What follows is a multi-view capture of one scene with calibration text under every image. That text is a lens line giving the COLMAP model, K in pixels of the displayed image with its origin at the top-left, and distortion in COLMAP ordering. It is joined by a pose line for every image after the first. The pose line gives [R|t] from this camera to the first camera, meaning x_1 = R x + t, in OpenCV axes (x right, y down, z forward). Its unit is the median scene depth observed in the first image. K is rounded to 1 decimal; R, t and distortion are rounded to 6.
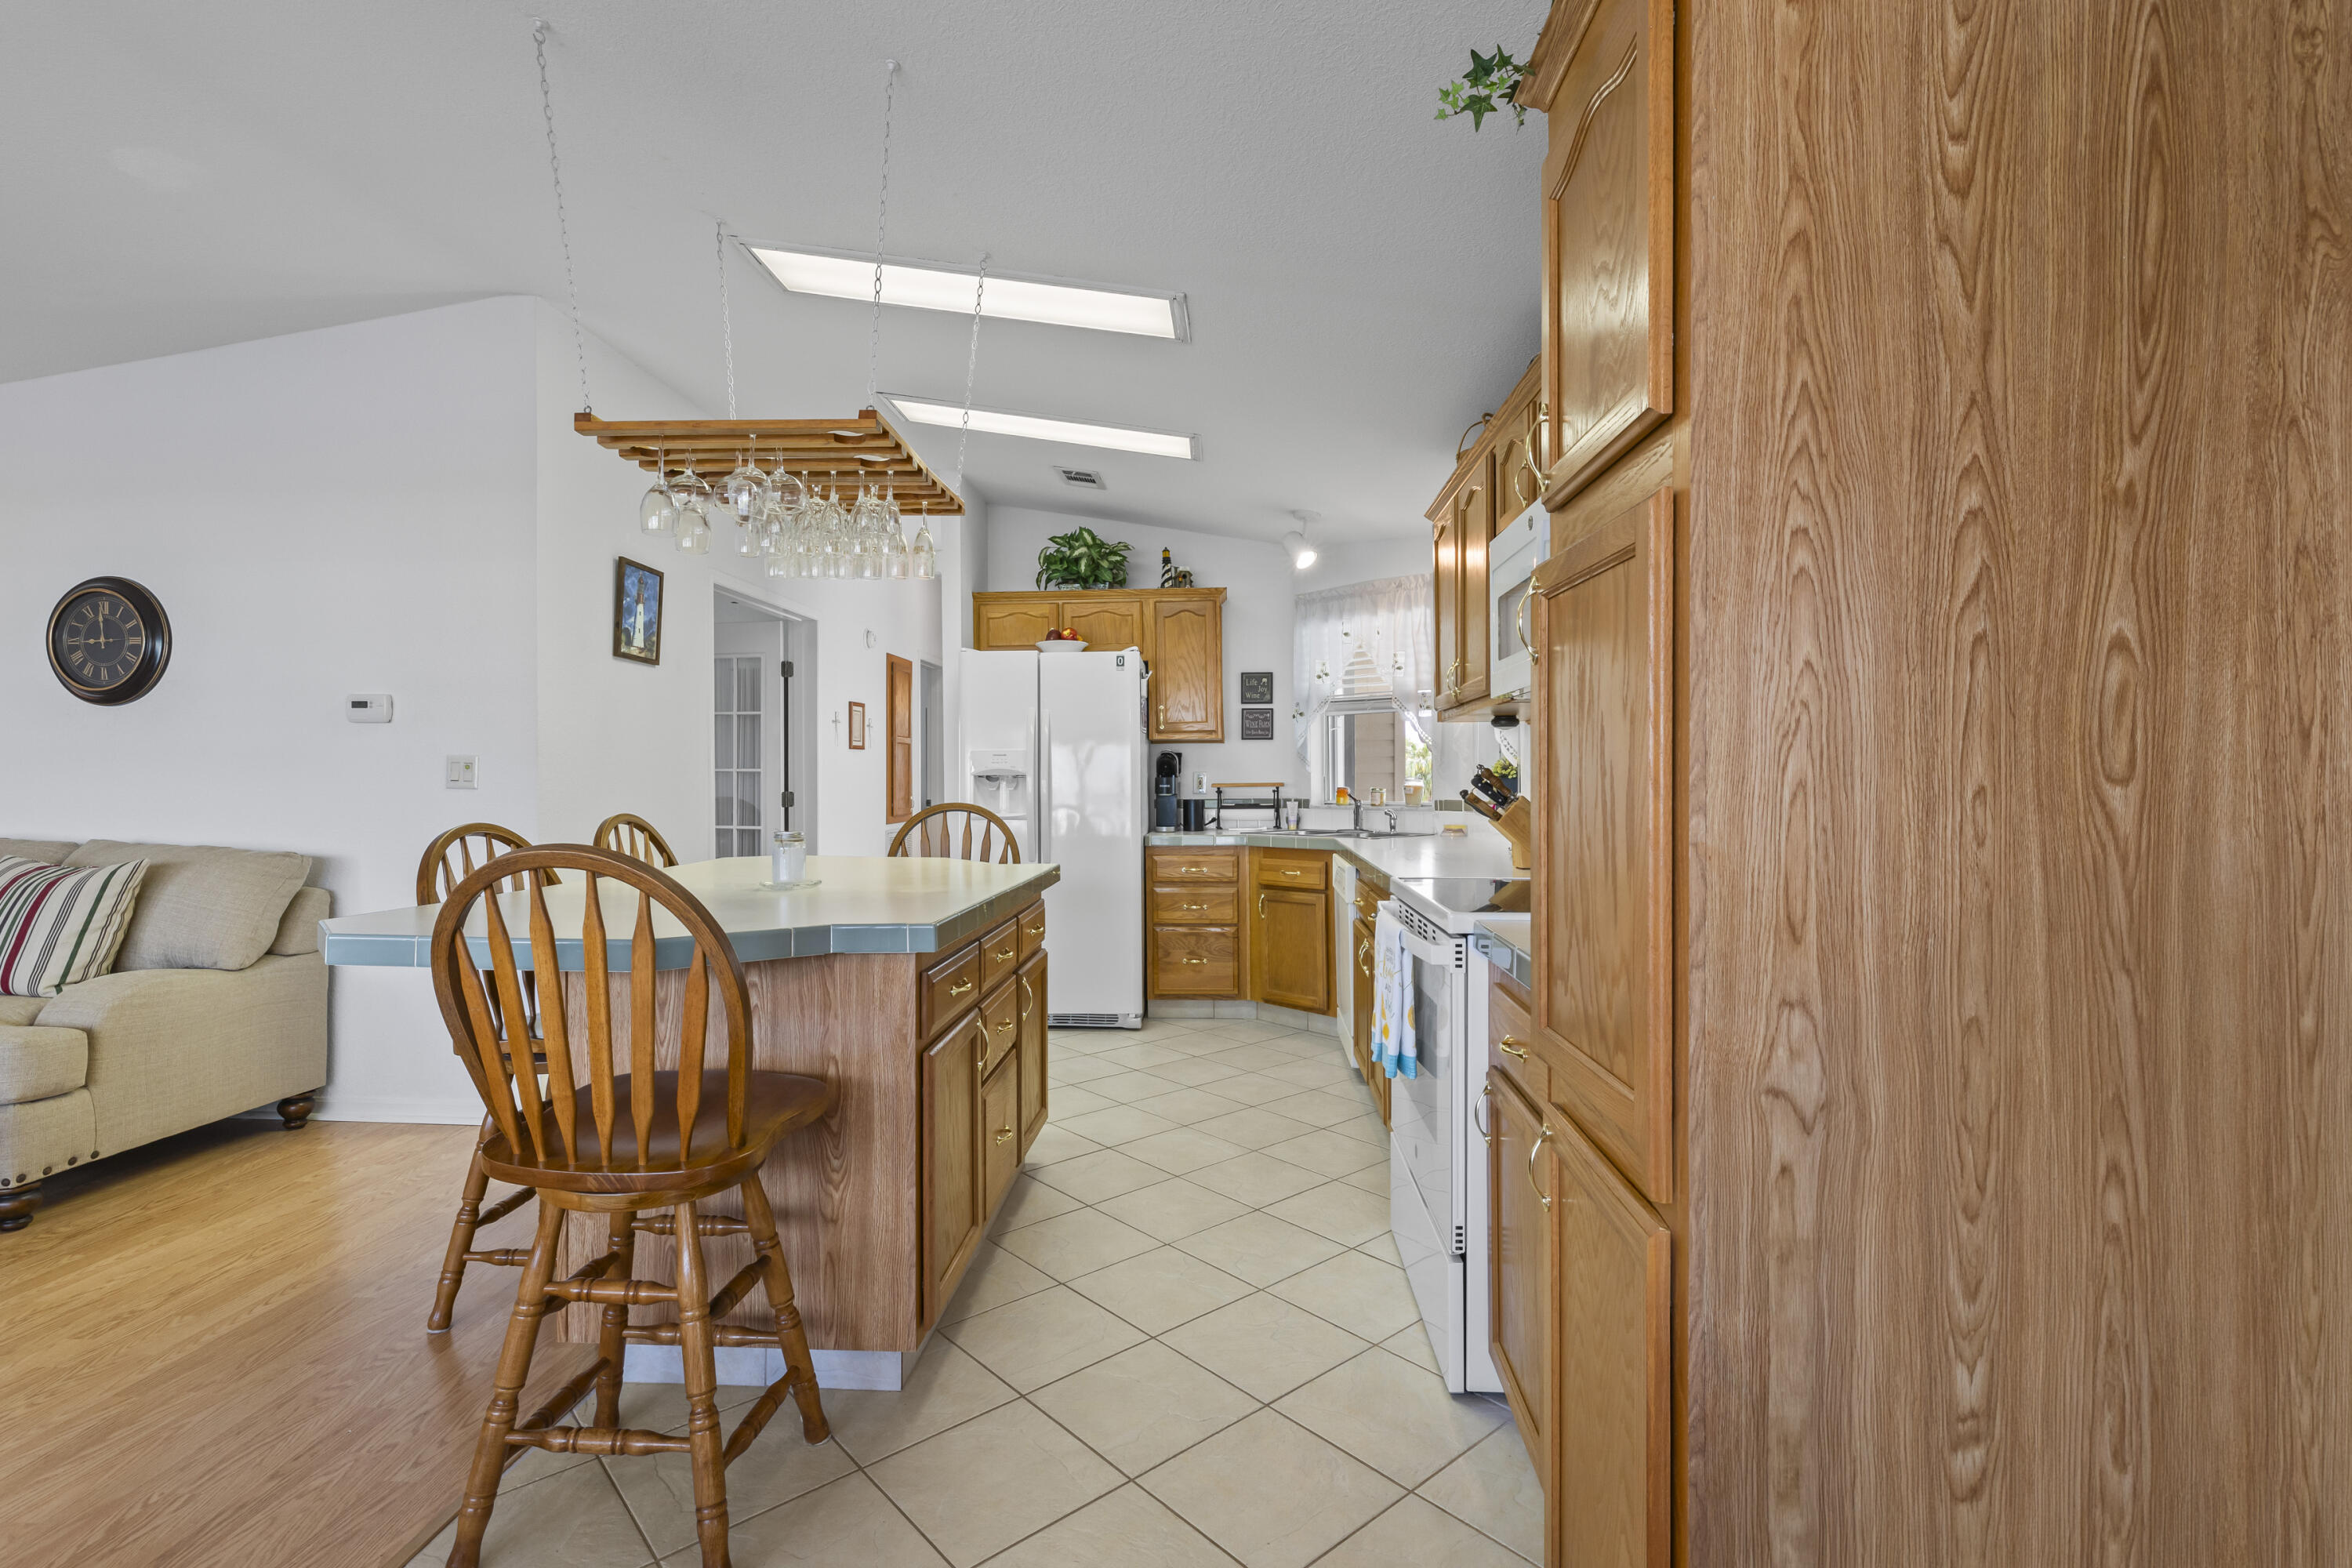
lens RADIAL K [[1093.5, 0, 1167.1], [0, 1093.5, 776.0], [0, 0, 1]] dist [0.000745, 0.001188]
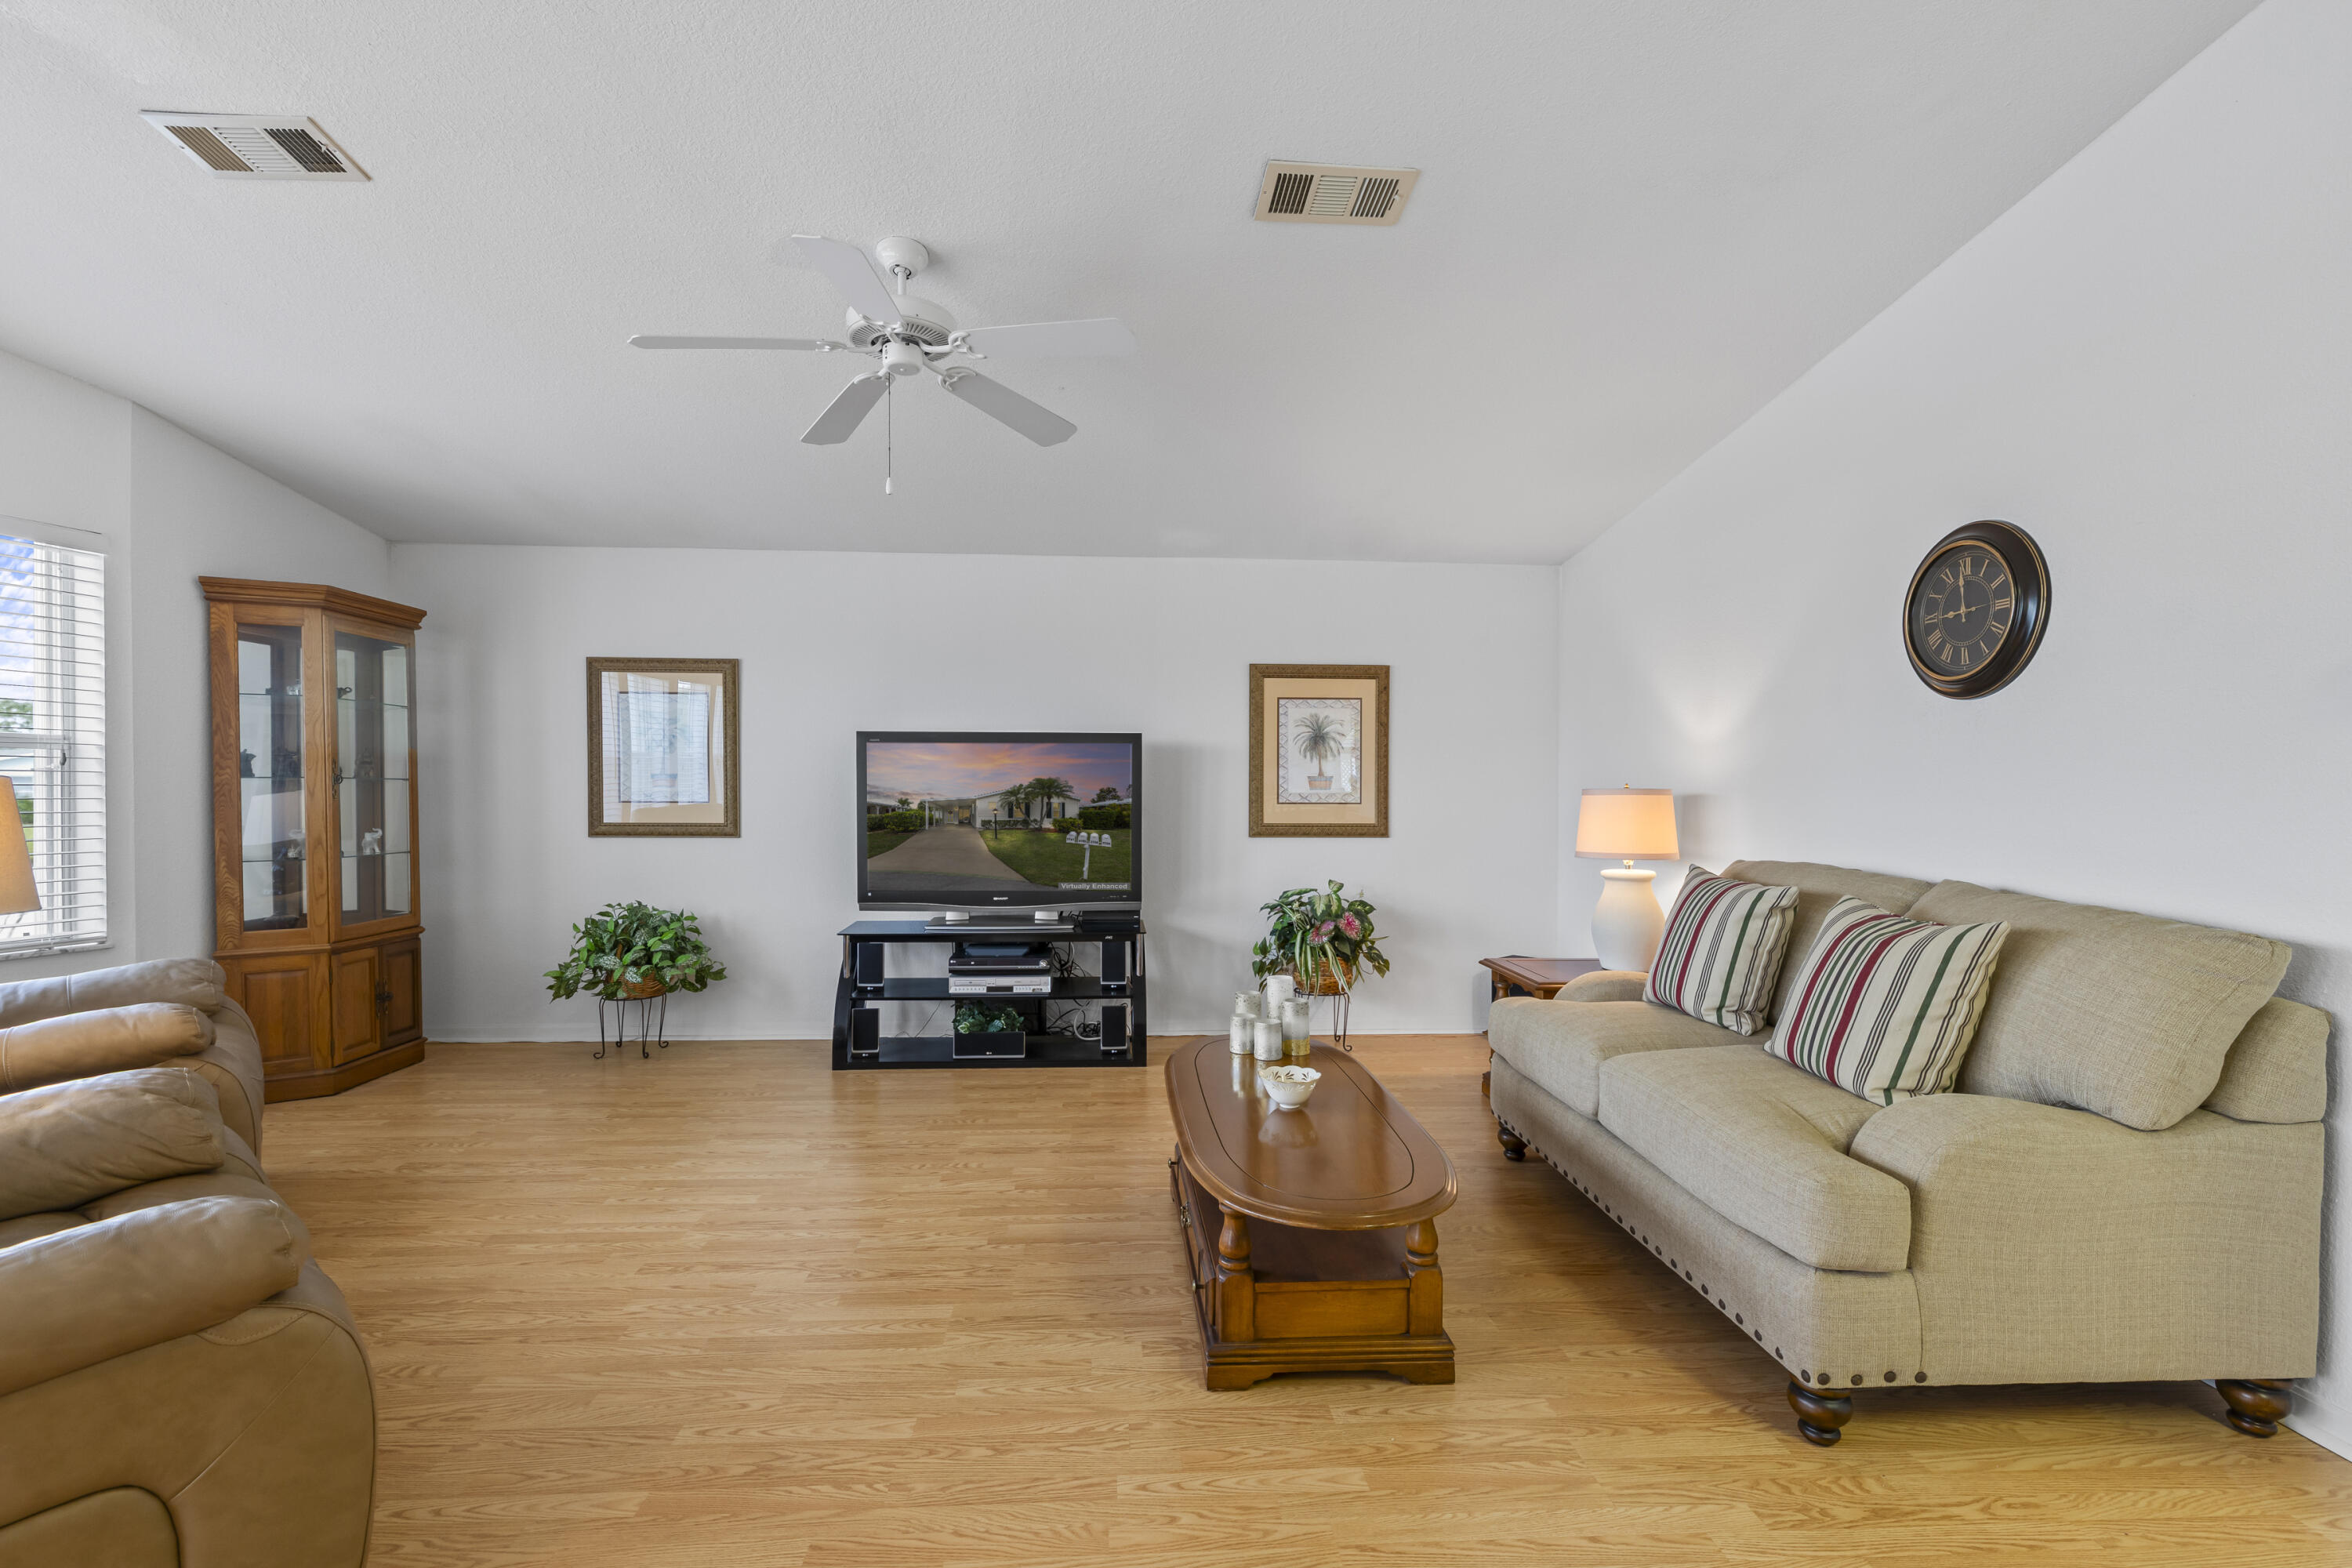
lens RADIAL K [[1067.4, 0, 1168.1], [0, 1067.4, 803.1], [0, 0, 1]] dist [-0.000906, -0.000071]
pose [[0.127181, 0.011043, -0.991818, -0.242860], [0.000195, 0.999938, 0.011158, -0.001380], [0.991880, -0.001613, 0.127171, 0.281770]]
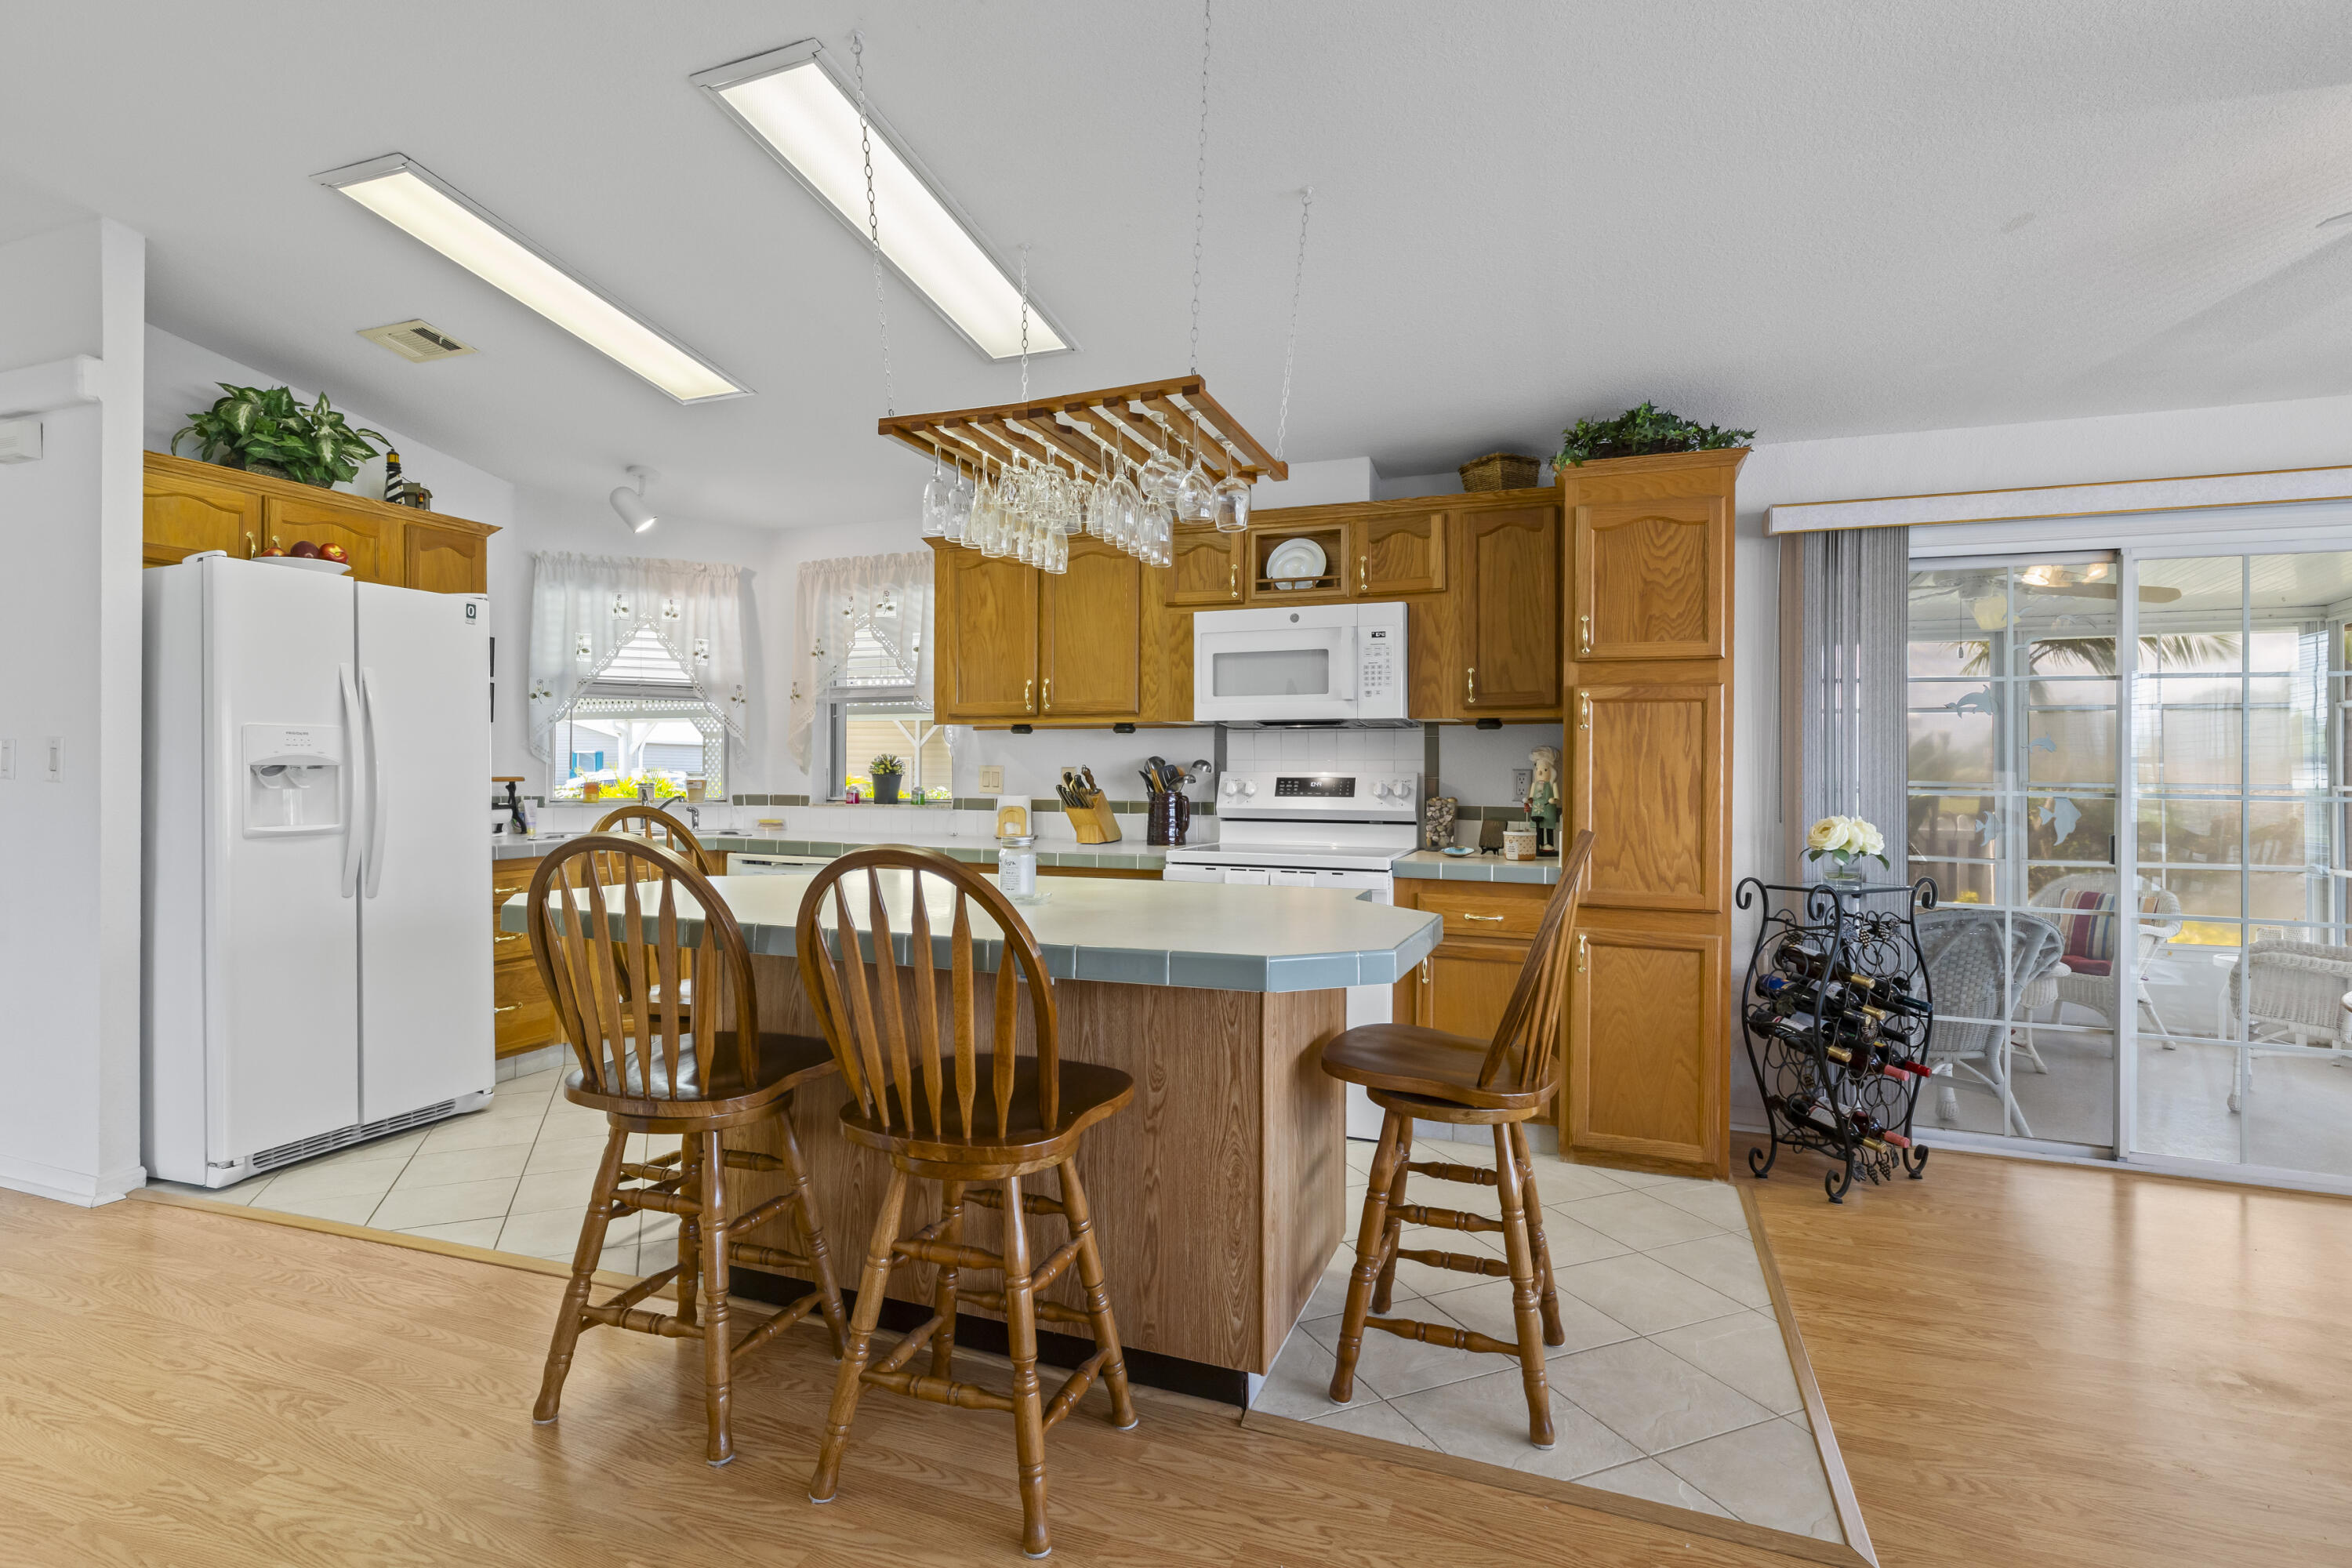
lens RADIAL K [[1142.4, 0, 1162.4], [0, 1142.4, 762.5], [0, 0, 1]] dist [-0.000724, -0.000122]
pose [[0.303025, 0.012356, 0.952903, -0.618675], [-0.010205, 0.999901, -0.009720, -0.001150], [-0.952928, -0.006779, 0.303121, 0.321492]]
